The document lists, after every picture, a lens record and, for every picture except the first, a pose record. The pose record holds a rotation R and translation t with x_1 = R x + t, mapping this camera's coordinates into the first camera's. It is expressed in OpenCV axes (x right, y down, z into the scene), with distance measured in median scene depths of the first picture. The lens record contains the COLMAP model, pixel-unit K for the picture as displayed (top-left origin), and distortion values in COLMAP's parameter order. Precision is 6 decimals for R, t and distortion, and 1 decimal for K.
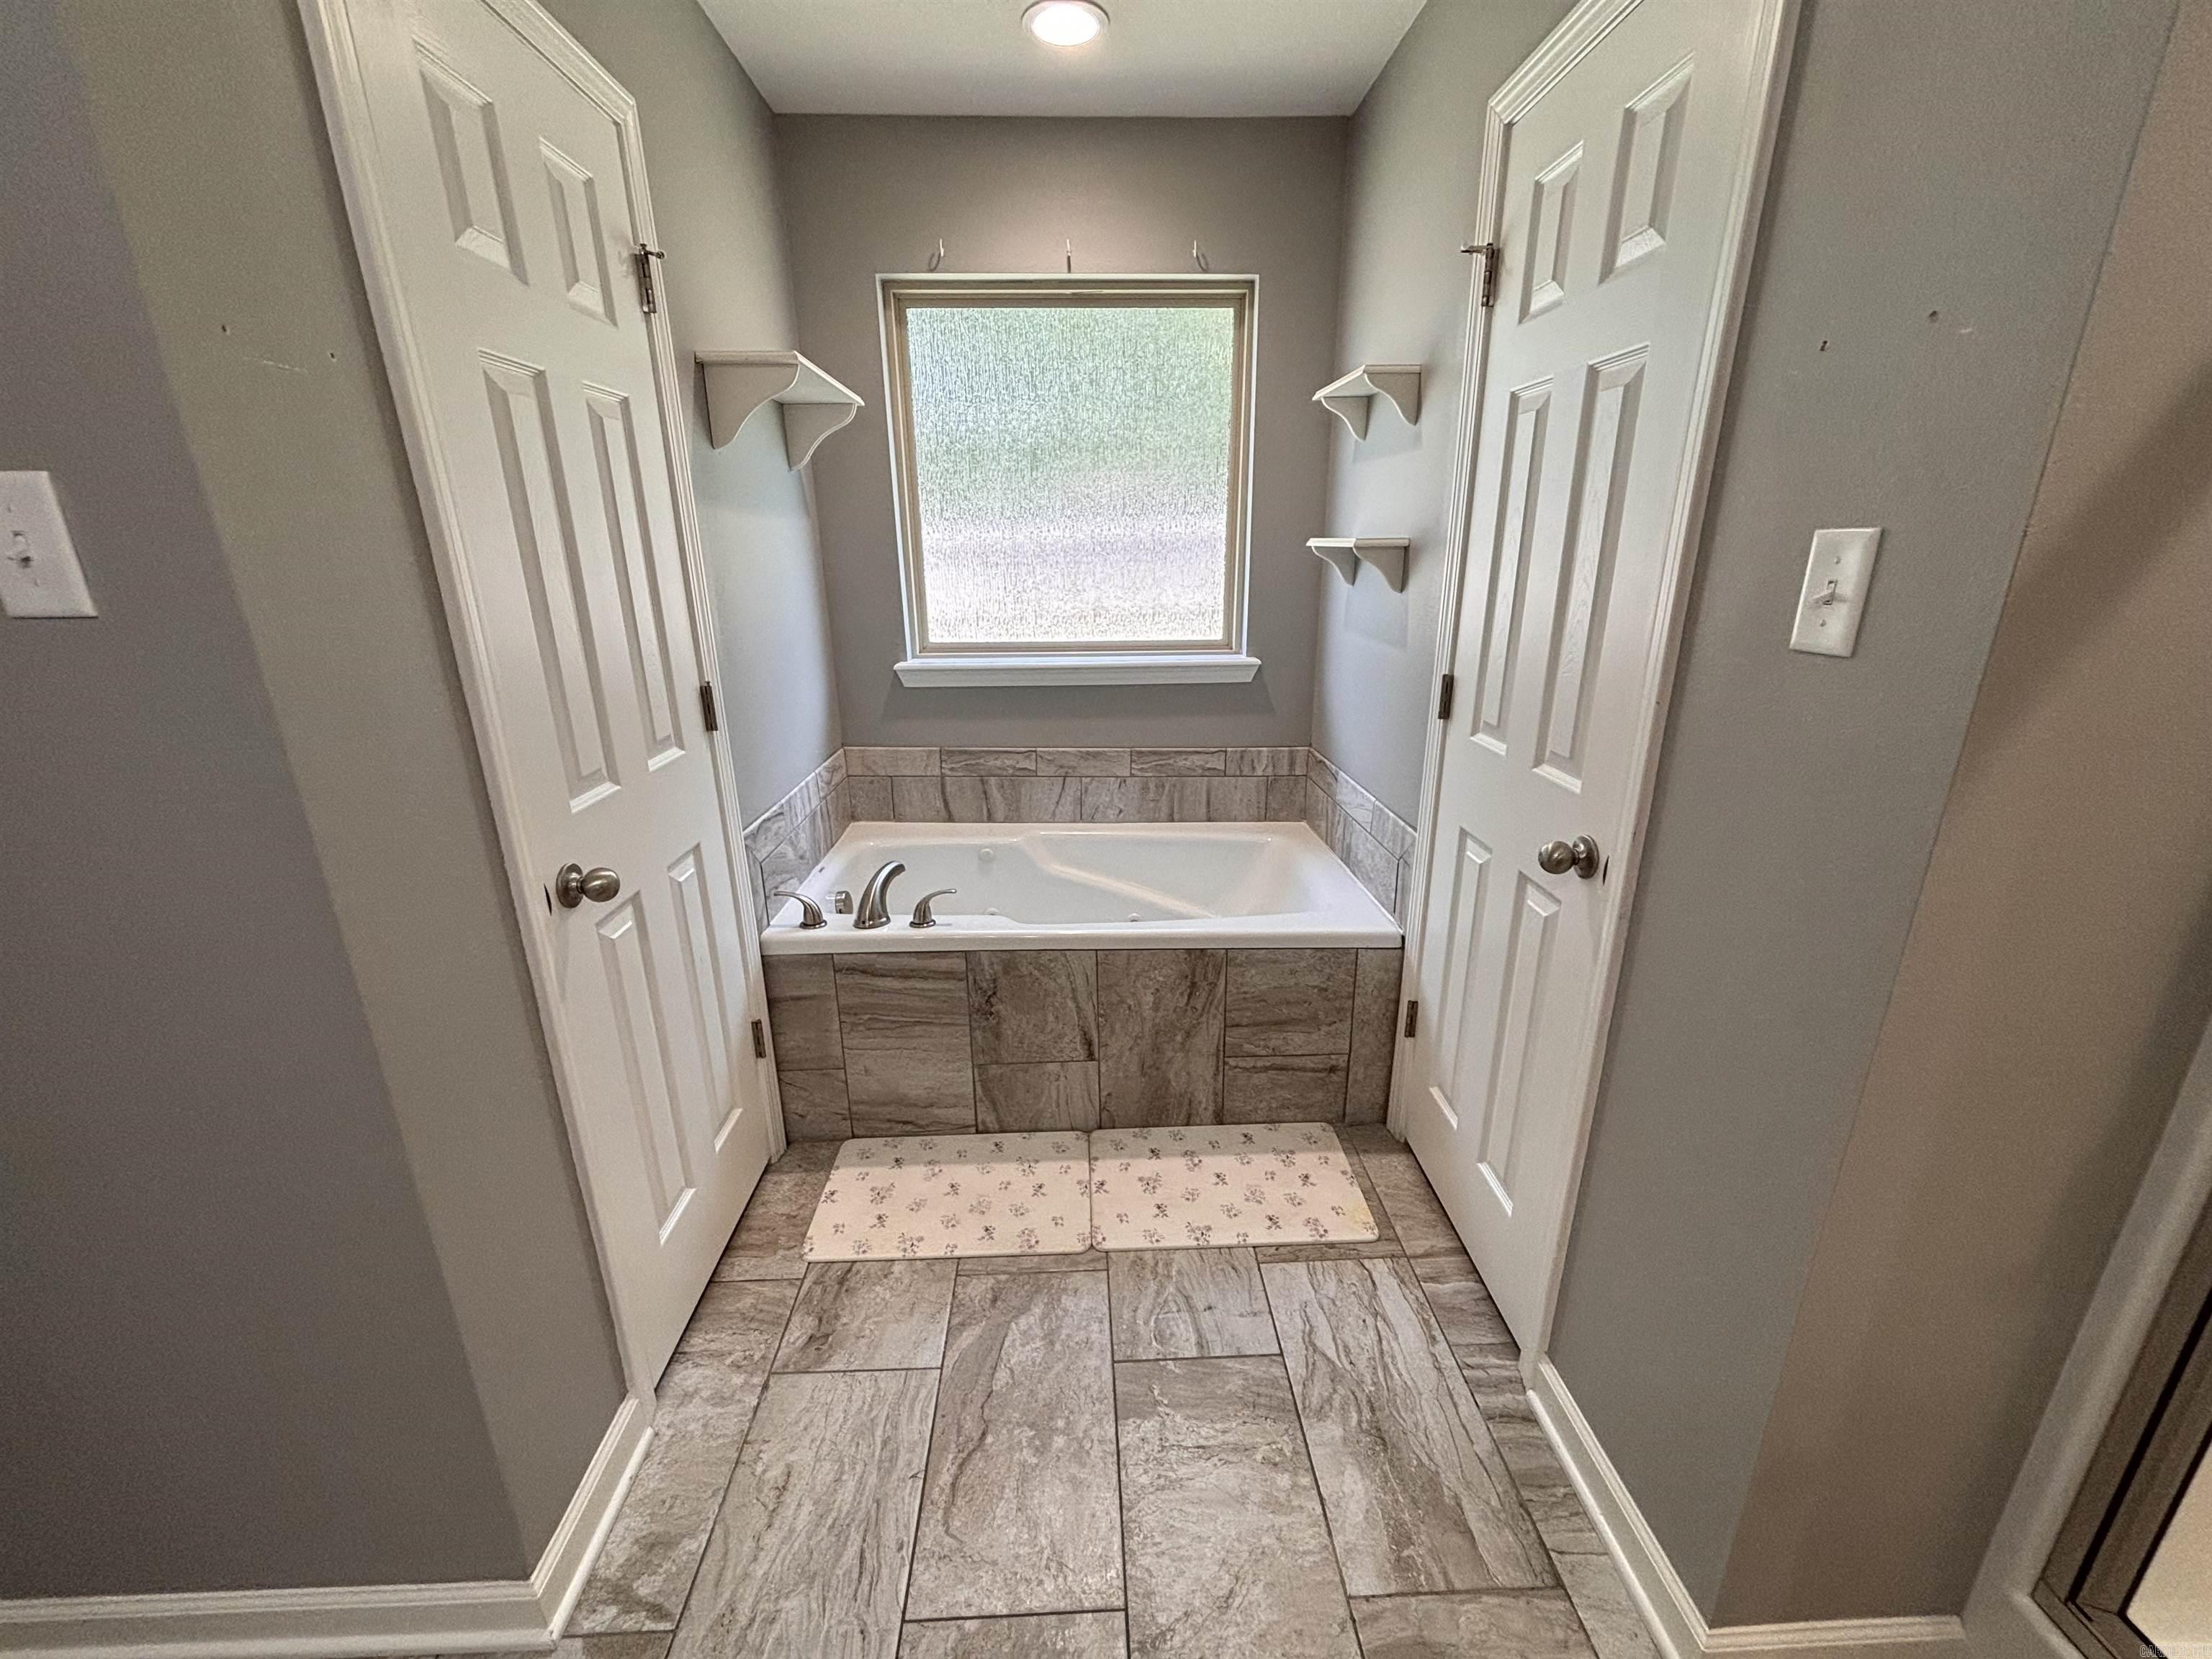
lens RADIAL K [[889.1, 0, 1101.2], [0, 889.1, 826.6], [0, 0, 1]] dist [0.001163, -0.000639]
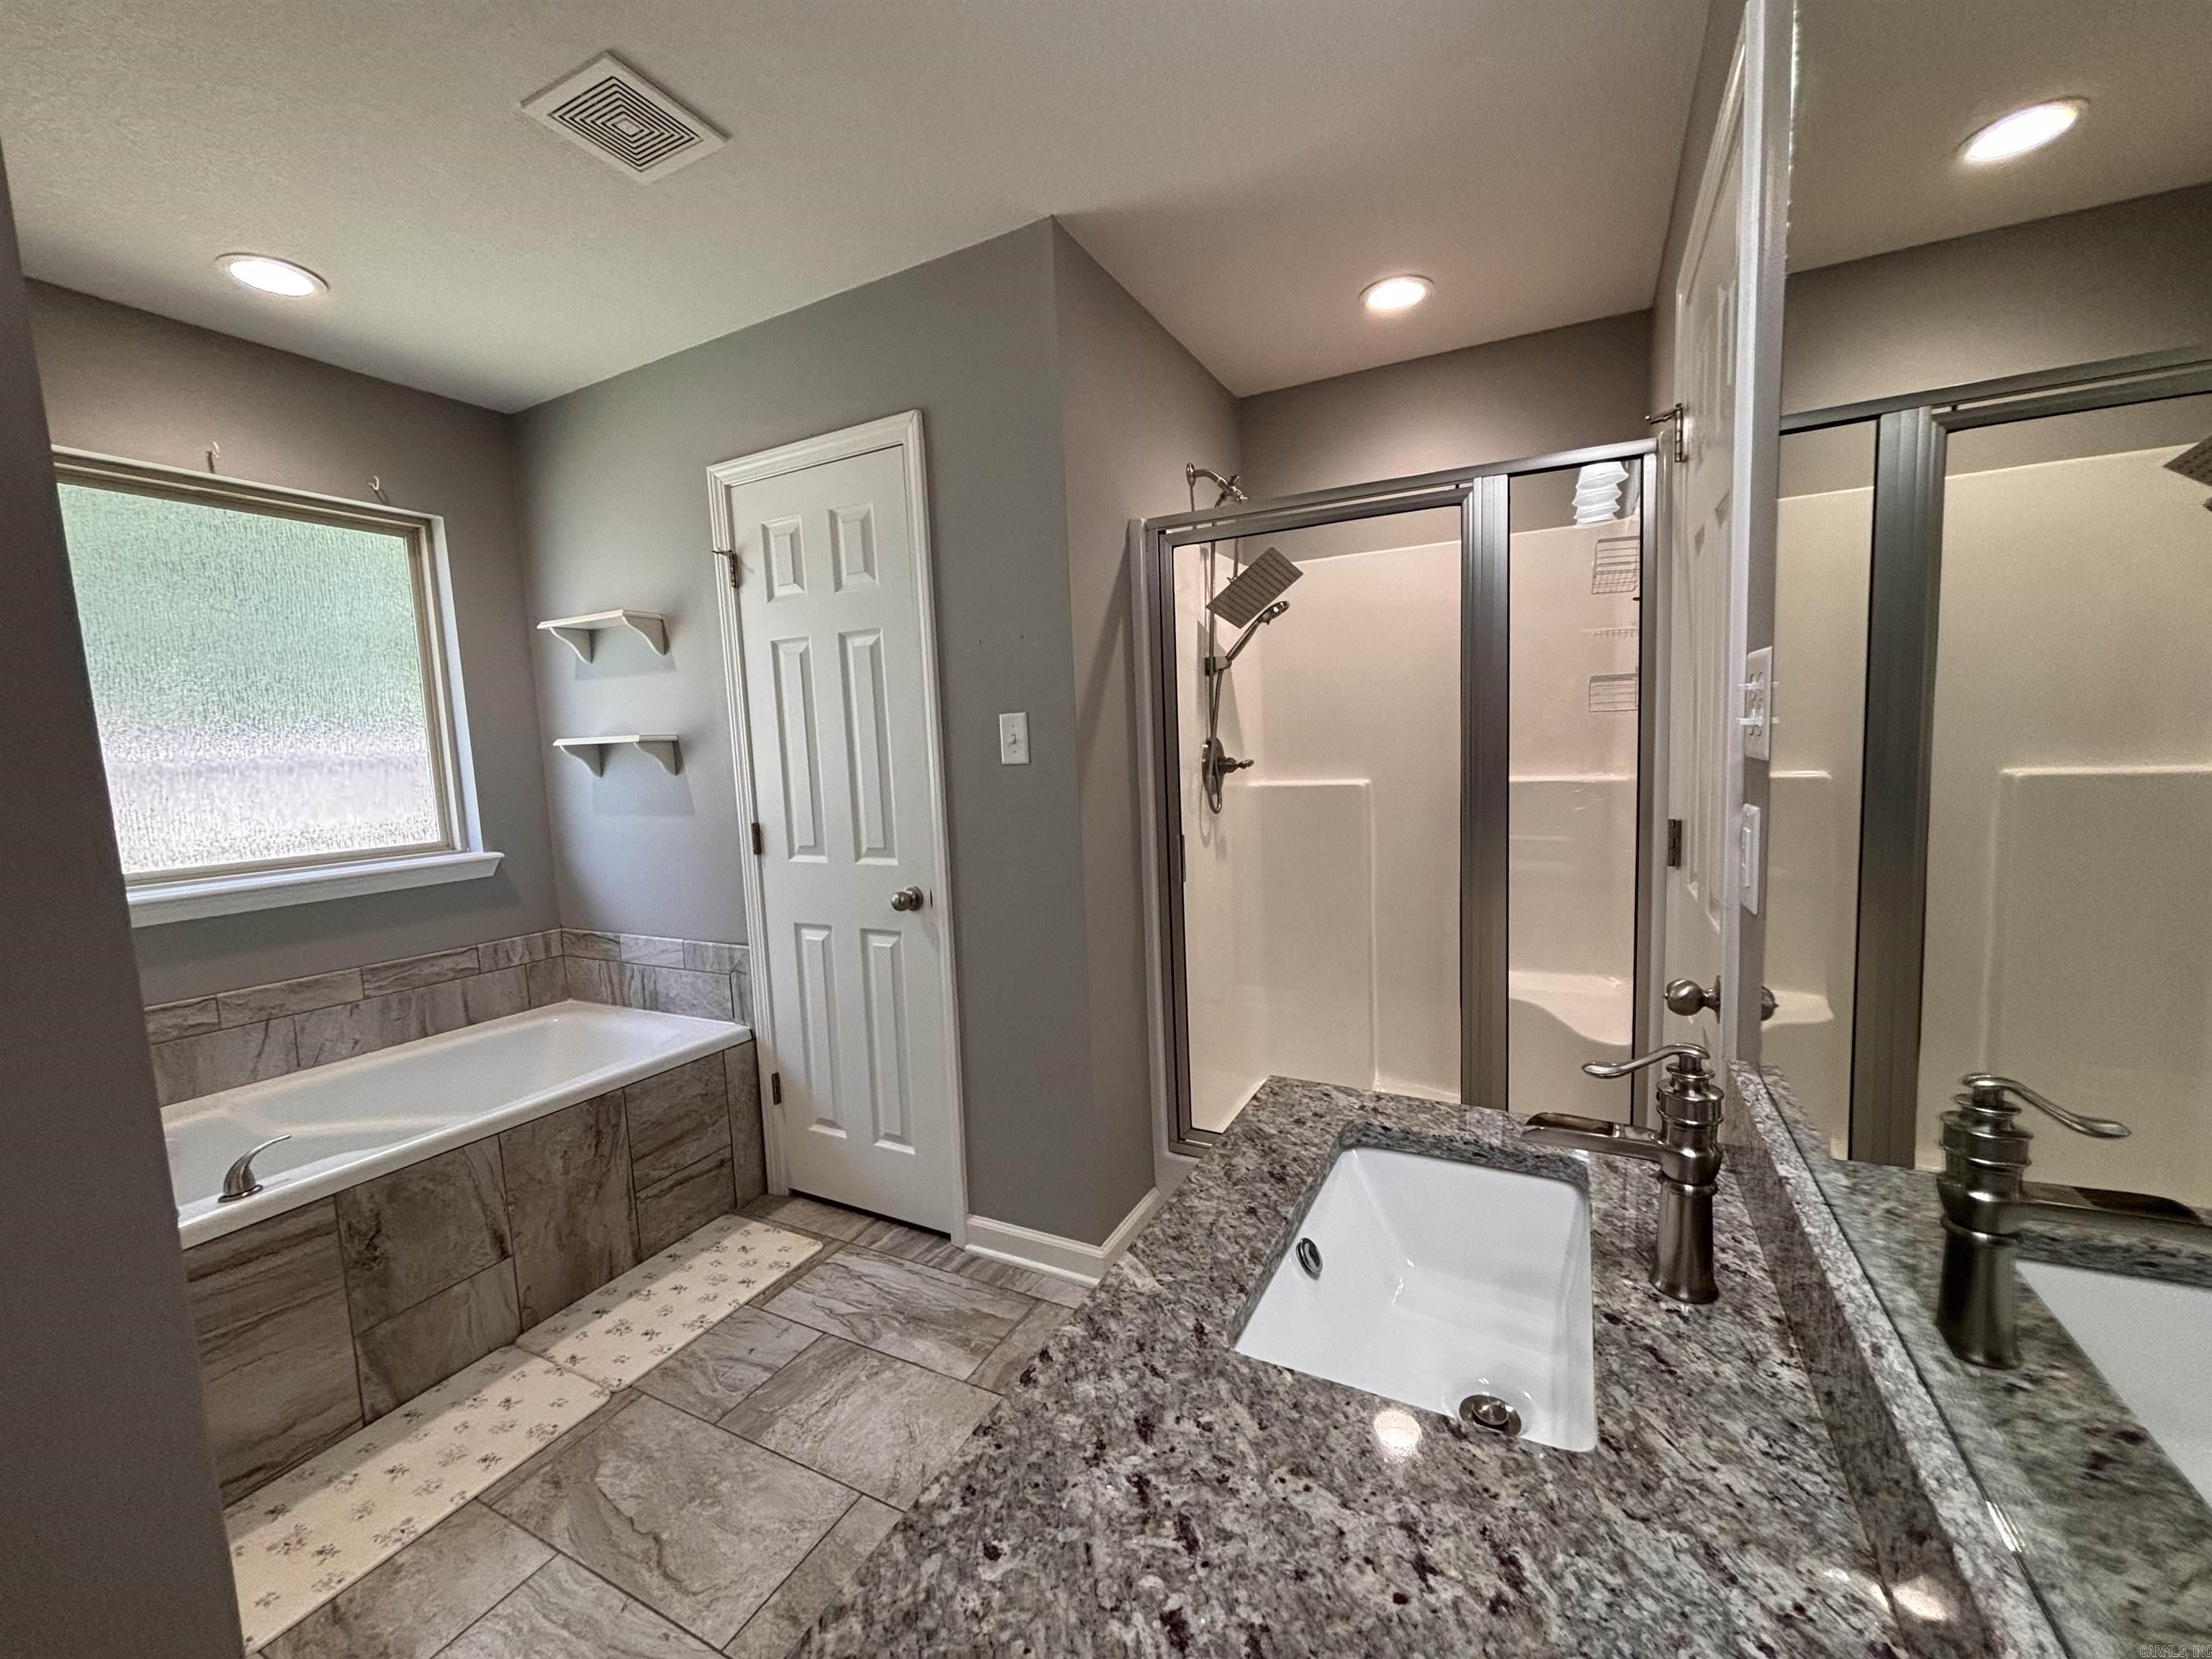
lens RADIAL K [[889.1, 0, 1100.9], [0, 889.1, 825.7], [0, 0, 1]] dist [0.001163, -0.000639]
pose [[0.493433, -0.092701, 0.864830, -0.482068], [0.298239, 0.952058, -0.068111, 0.079251], [-0.817054, 0.291534, 0.497424, -0.128418]]
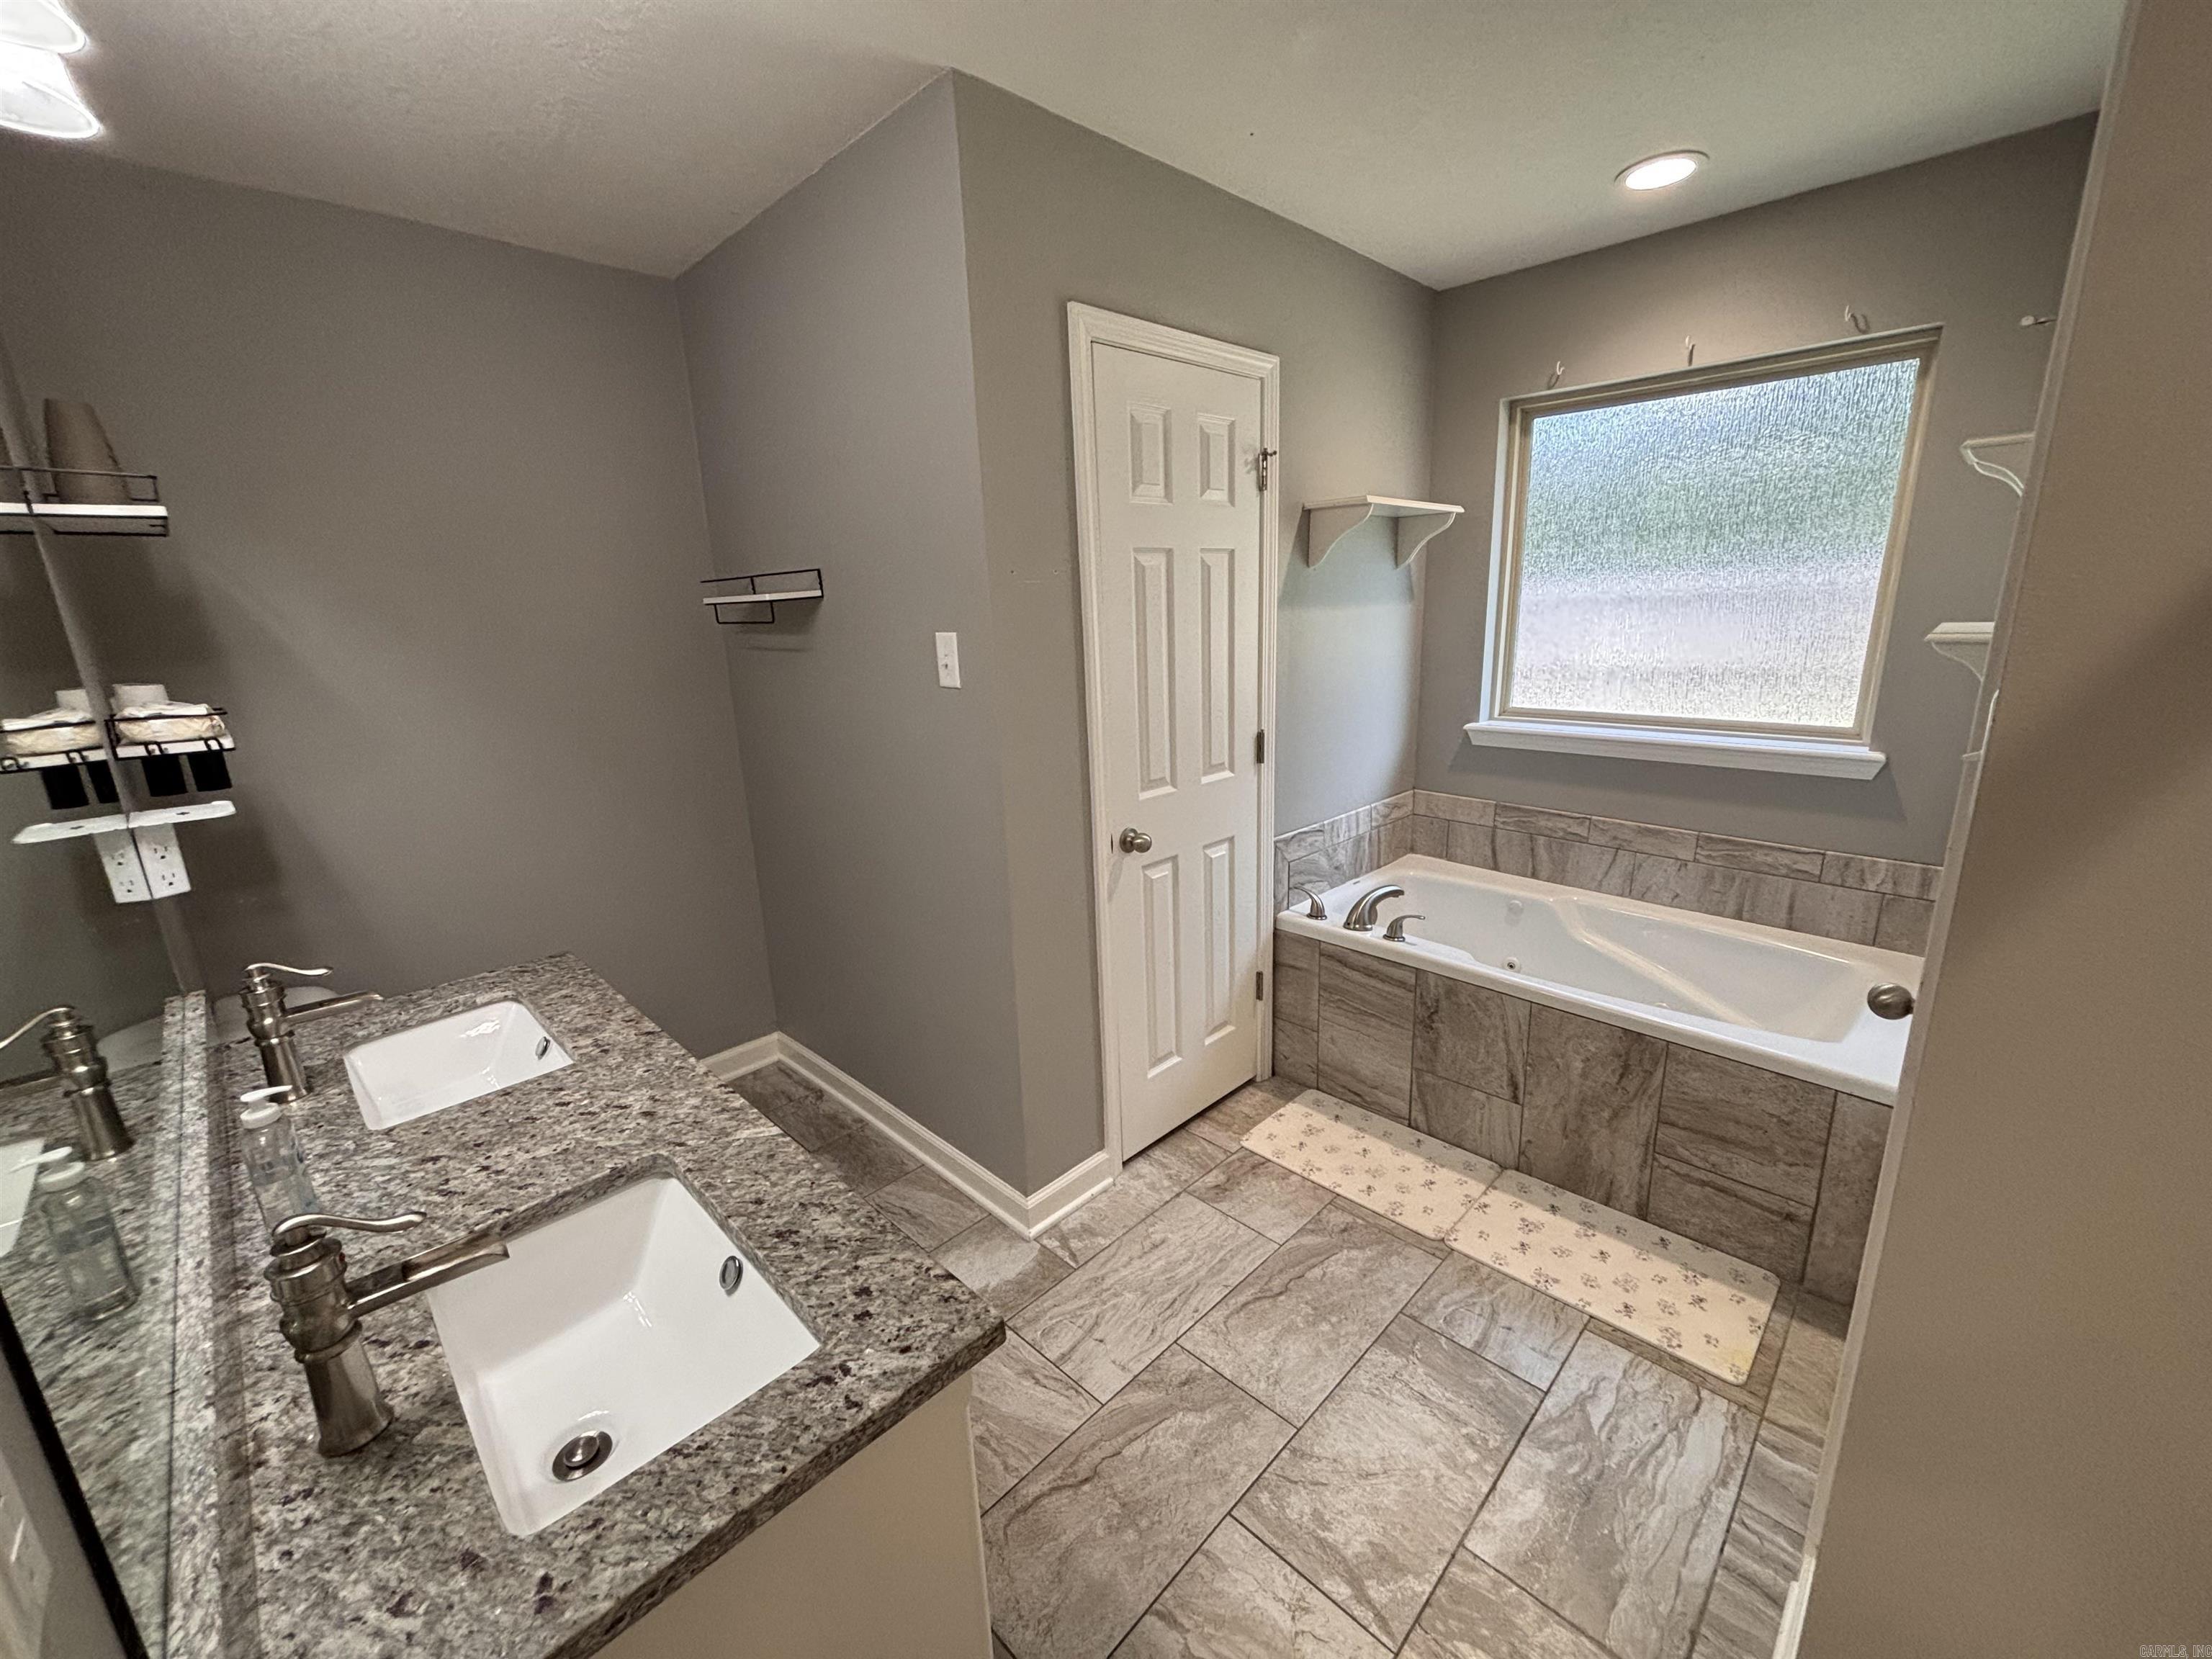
lens RADIAL K [[889.1, 0, 1103.7], [0, 889.1, 824.9], [0, 0, 1]] dist [0.001163, -0.000639]
pose [[0.683245, 0.166395, -0.710978, 0.367614], [-0.194364, 0.980005, 0.042574, -0.017313], [0.703846, 0.109100, 0.701924, -0.156379]]
